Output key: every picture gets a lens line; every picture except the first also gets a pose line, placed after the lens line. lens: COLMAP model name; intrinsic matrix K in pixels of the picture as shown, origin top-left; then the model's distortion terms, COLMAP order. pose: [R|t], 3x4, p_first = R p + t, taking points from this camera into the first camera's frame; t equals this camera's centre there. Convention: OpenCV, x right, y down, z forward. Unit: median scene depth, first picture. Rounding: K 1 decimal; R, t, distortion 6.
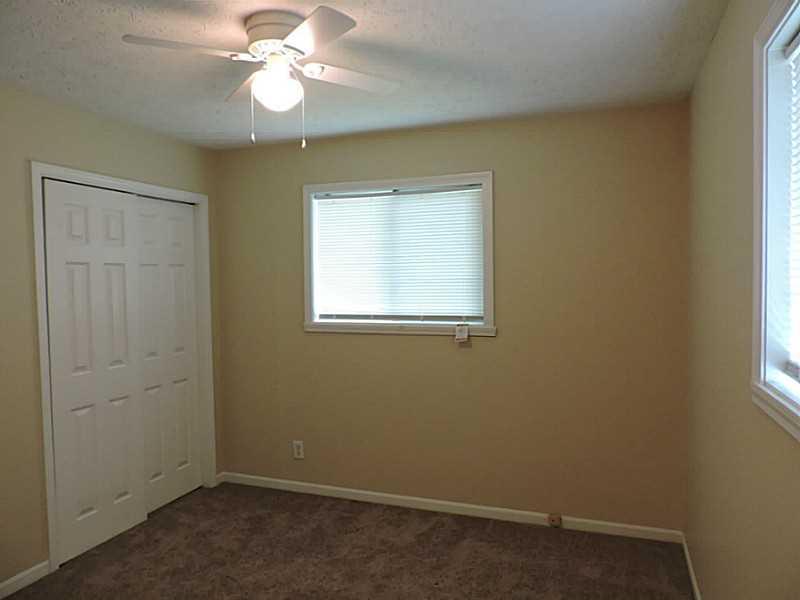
lens RADIAL K [[570.8, 0, 404.3], [0, 570.8, 302.2], [0, 0, 1]] dist [-0.012375, -0.003944]
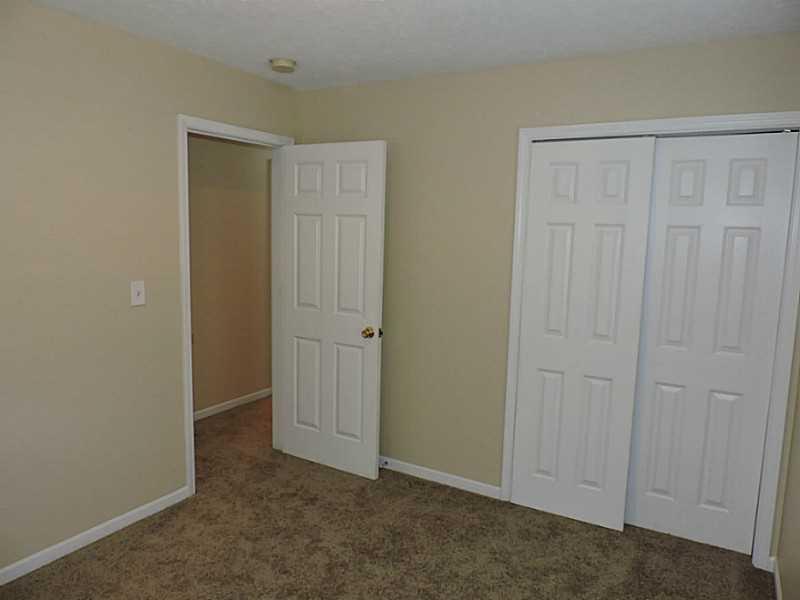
lens RADIAL K [[570.8, 0, 404.3], [0, 570.8, 302.2], [0, 0, 1]] dist [-0.012375, -0.003944]
pose [[-0.181973, 0.139192, -0.973402, 0.426891], [-0.059224, 0.986582, 0.152149, -0.067750], [0.981518, 0.085335, -0.171287, 0.899671]]
